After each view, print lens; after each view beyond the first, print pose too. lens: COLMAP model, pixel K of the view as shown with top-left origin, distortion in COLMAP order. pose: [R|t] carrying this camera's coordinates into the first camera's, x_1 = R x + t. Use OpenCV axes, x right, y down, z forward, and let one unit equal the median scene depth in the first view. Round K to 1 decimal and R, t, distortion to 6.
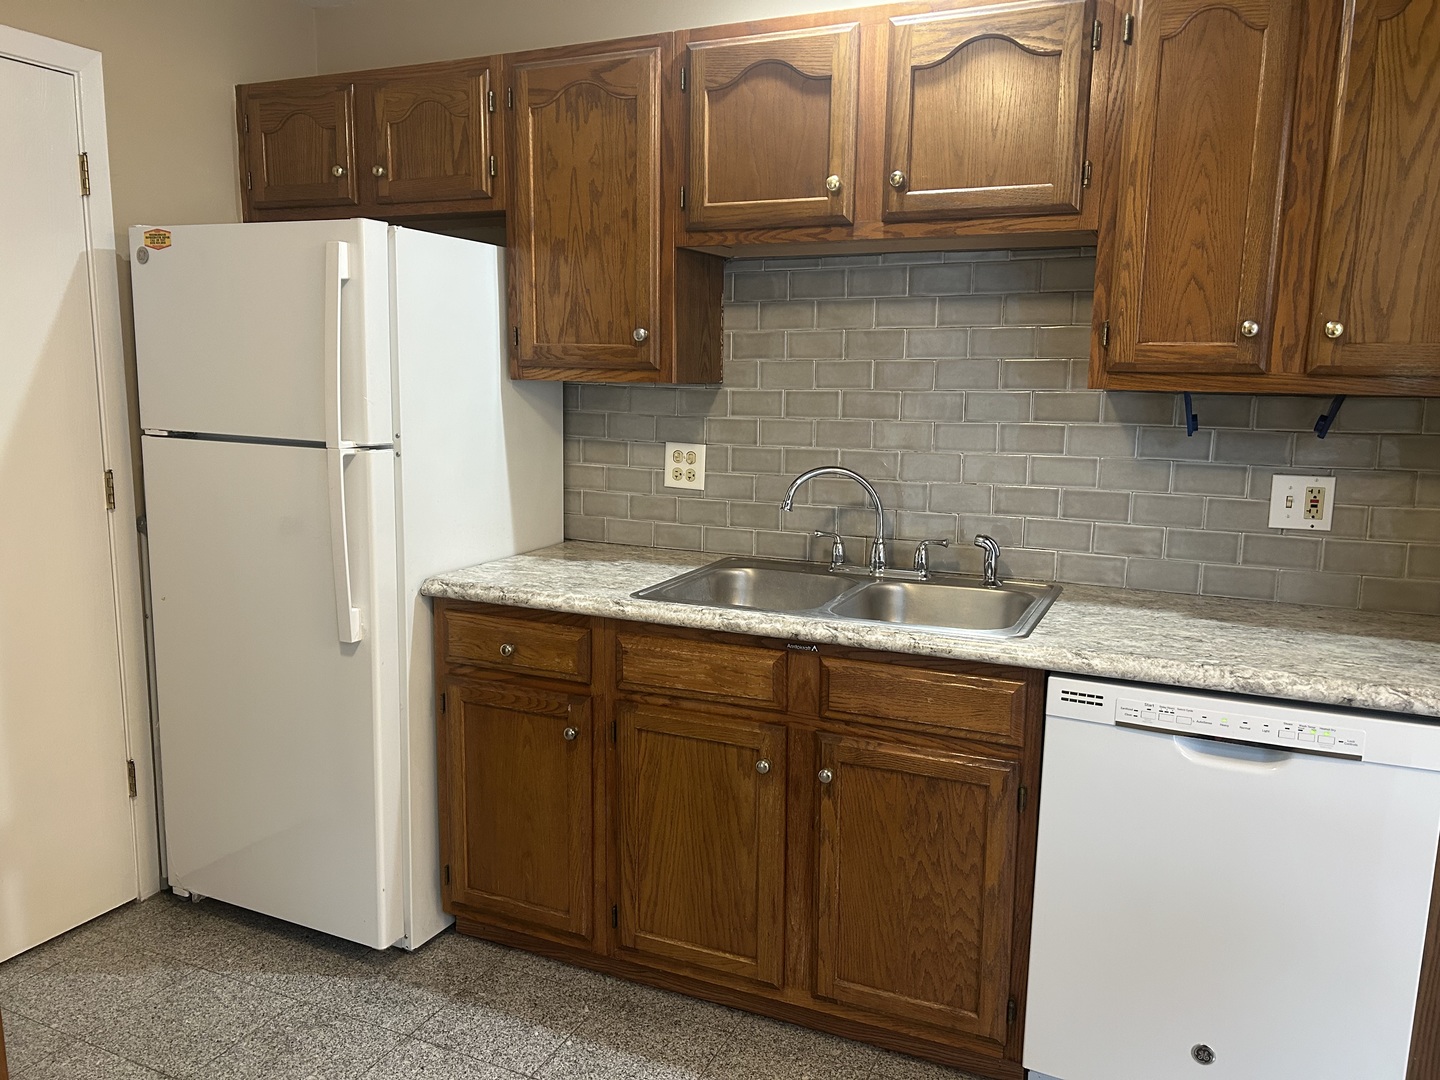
lens RADIAL K [[1081.3, 0, 713.4], [0, 1081.3, 540.8], [0, 0, 1]] dist [0.049472, -0.053054]
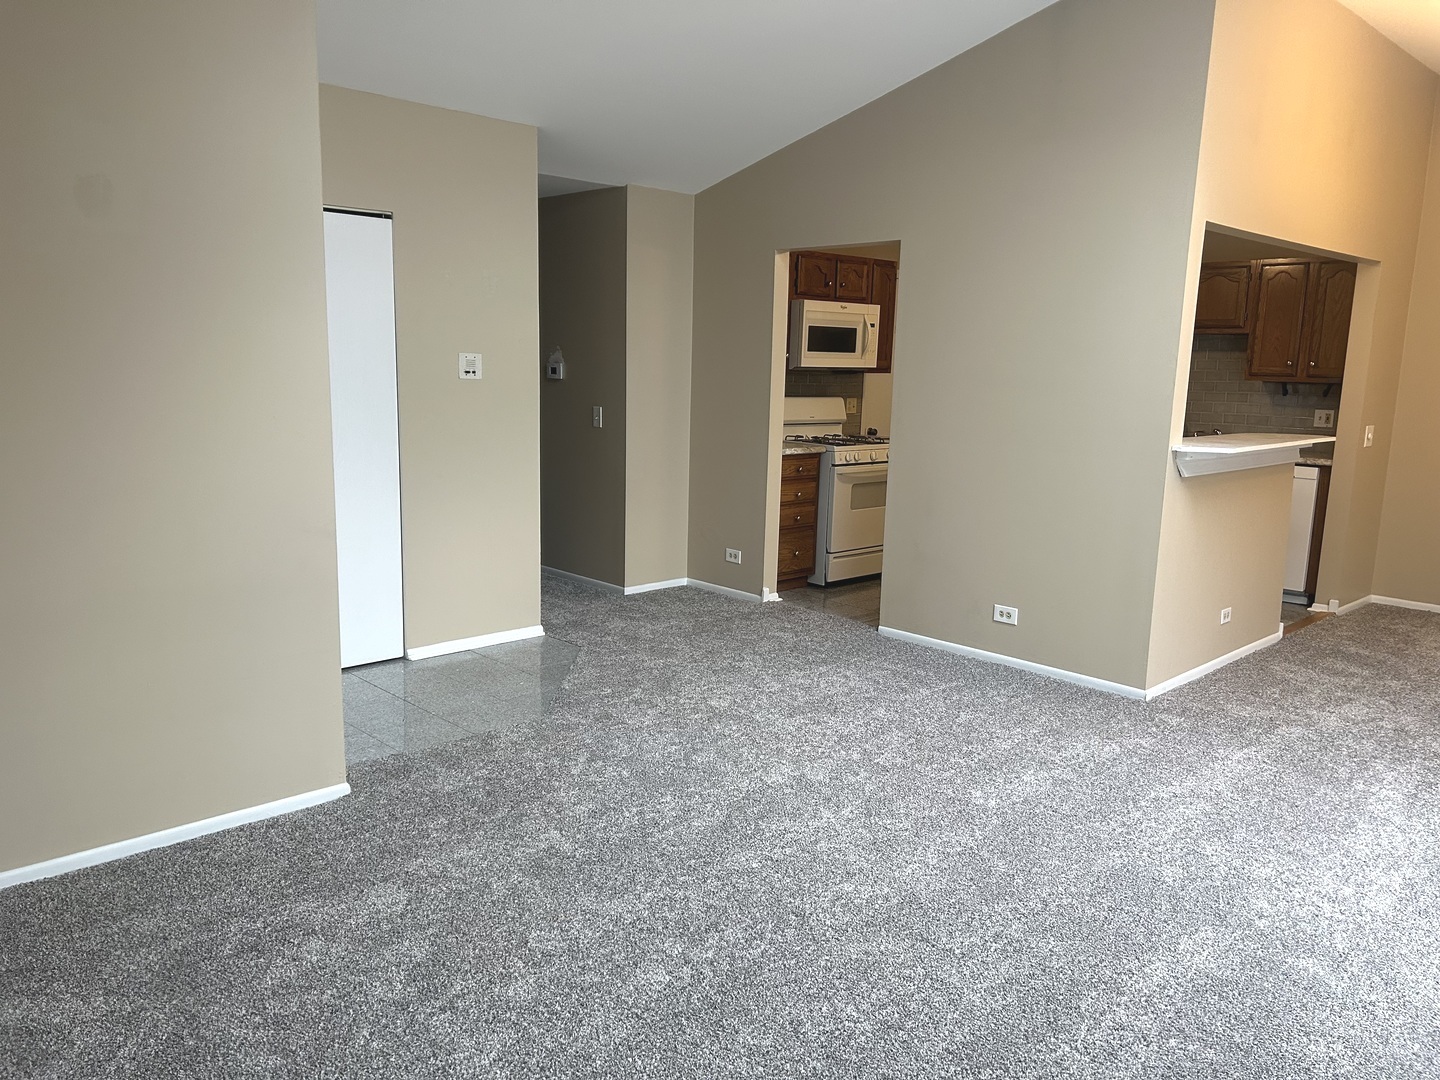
lens RADIAL K [[1081.3, 0, 729.3], [0, 1081.3, 552.3], [0, 0, 1]] dist [0.049472, -0.053054]
pose [[0.935196, 0.068008, -0.347538, 0.061709], [-0.065137, 0.997677, 0.019953, 0.401036], [0.348088, 0.003978, 0.937453, -2.552033]]
